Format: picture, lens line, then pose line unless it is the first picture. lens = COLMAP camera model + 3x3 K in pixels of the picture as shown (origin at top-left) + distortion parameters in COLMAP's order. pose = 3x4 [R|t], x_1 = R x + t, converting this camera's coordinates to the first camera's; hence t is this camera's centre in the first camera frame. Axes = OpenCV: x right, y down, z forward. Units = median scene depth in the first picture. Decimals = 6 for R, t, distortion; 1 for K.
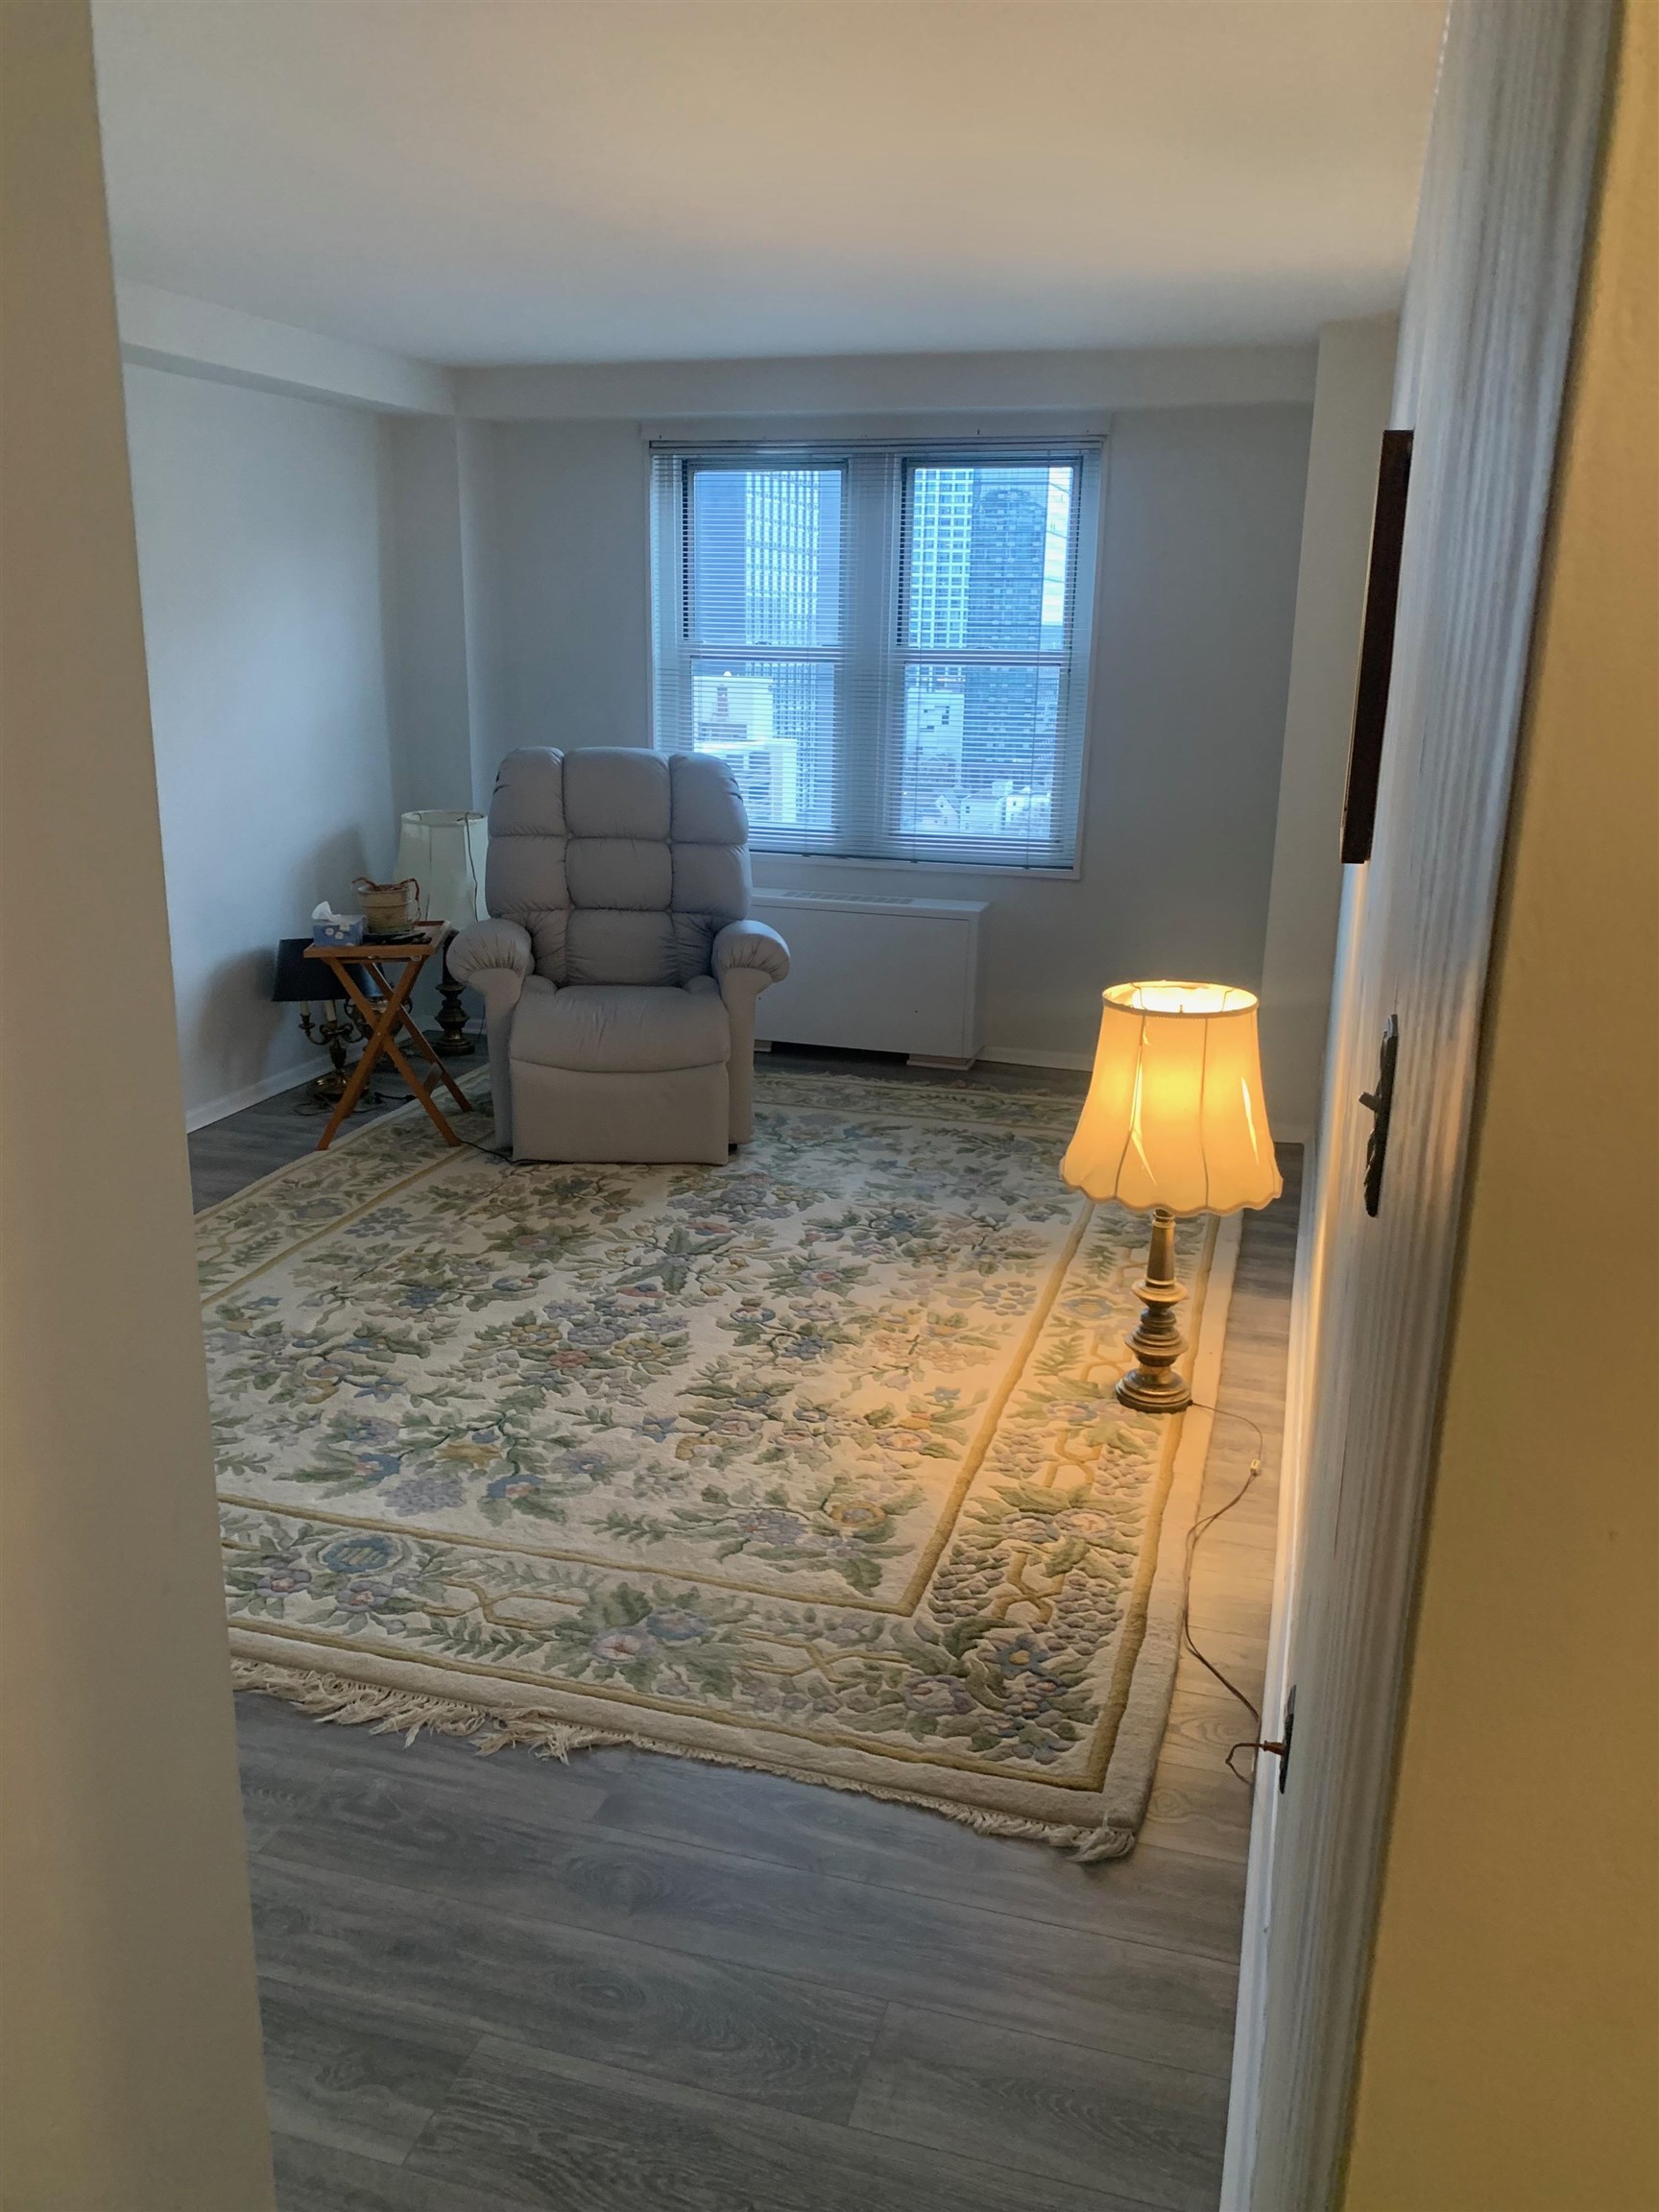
lens RADIAL K [[1661.9, 0, 829.5], [0, 1661.9, 1106.0], [0, 0, 1]] dist [0.103512, -0.415261]
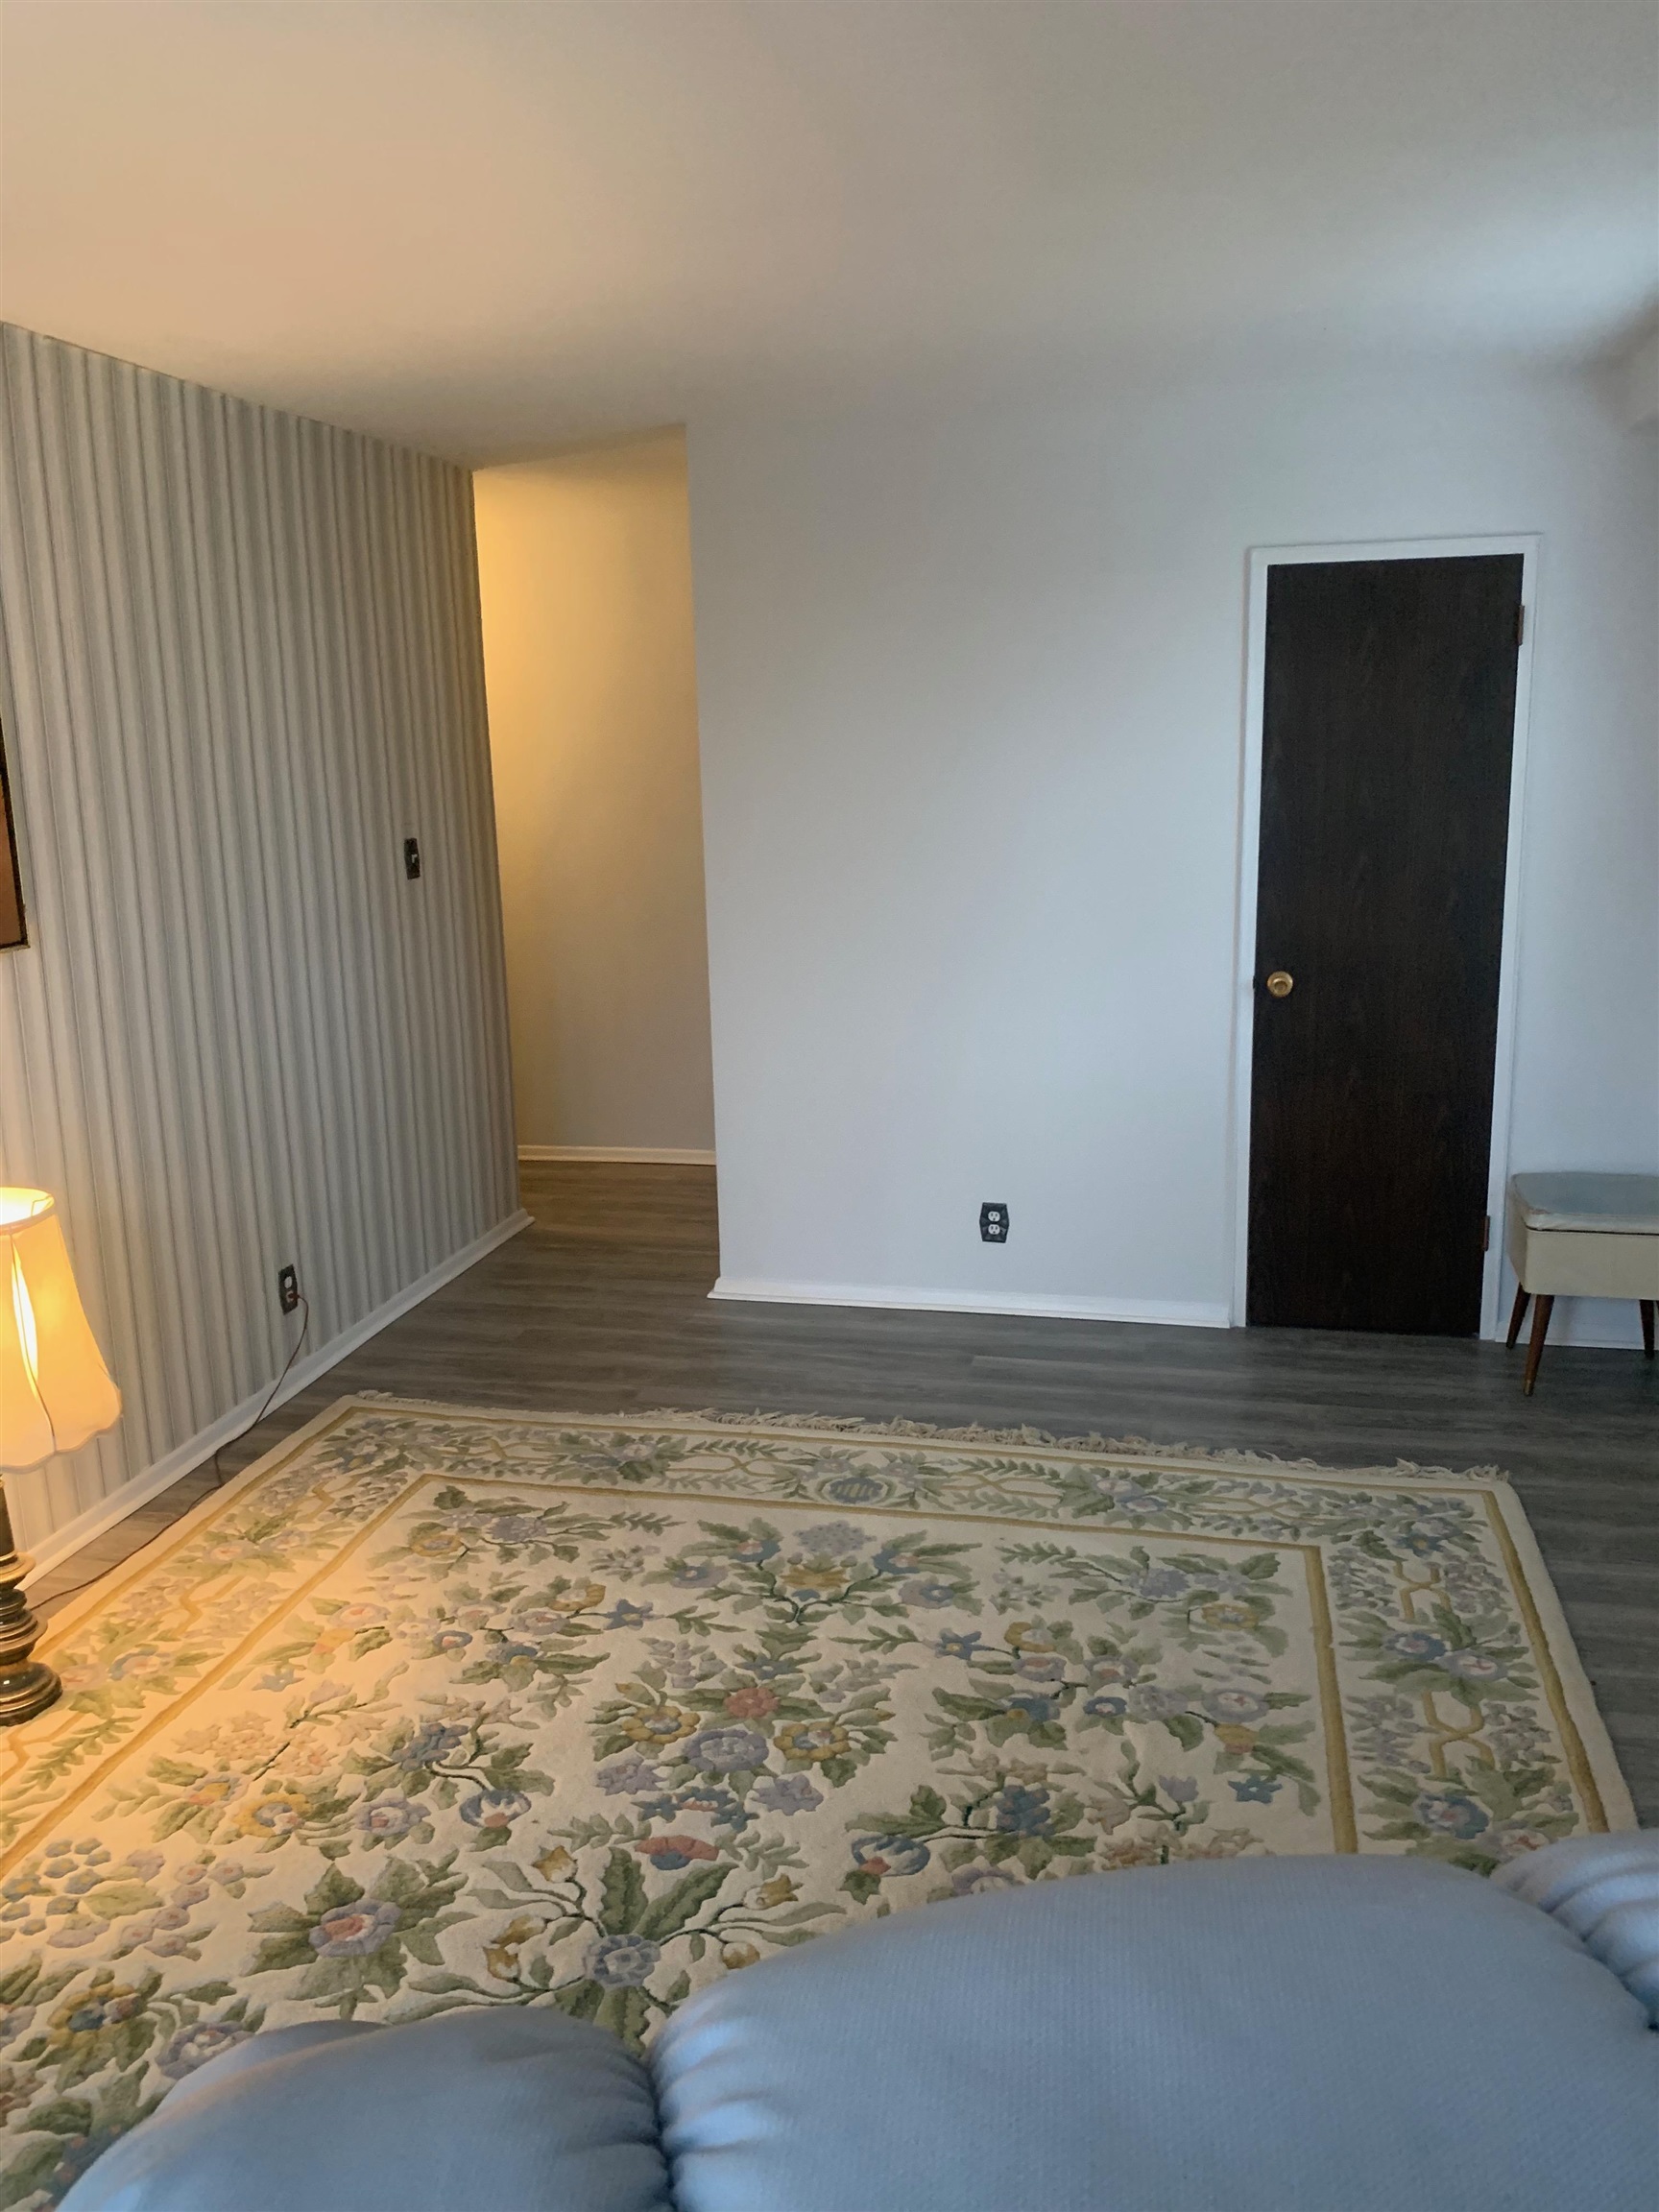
lens RADIAL K [[1702.4, 0, 819.2], [0, 1702.4, 1080.5], [0, 0, 1]] dist [0.010087, -0.007859]
pose [[-0.998325, 0.011049, -0.056789, -0.152868], [-0.016113, 0.889653, 0.456353, -0.478452], [0.055565, 0.456504, -0.887985, 1.637214]]
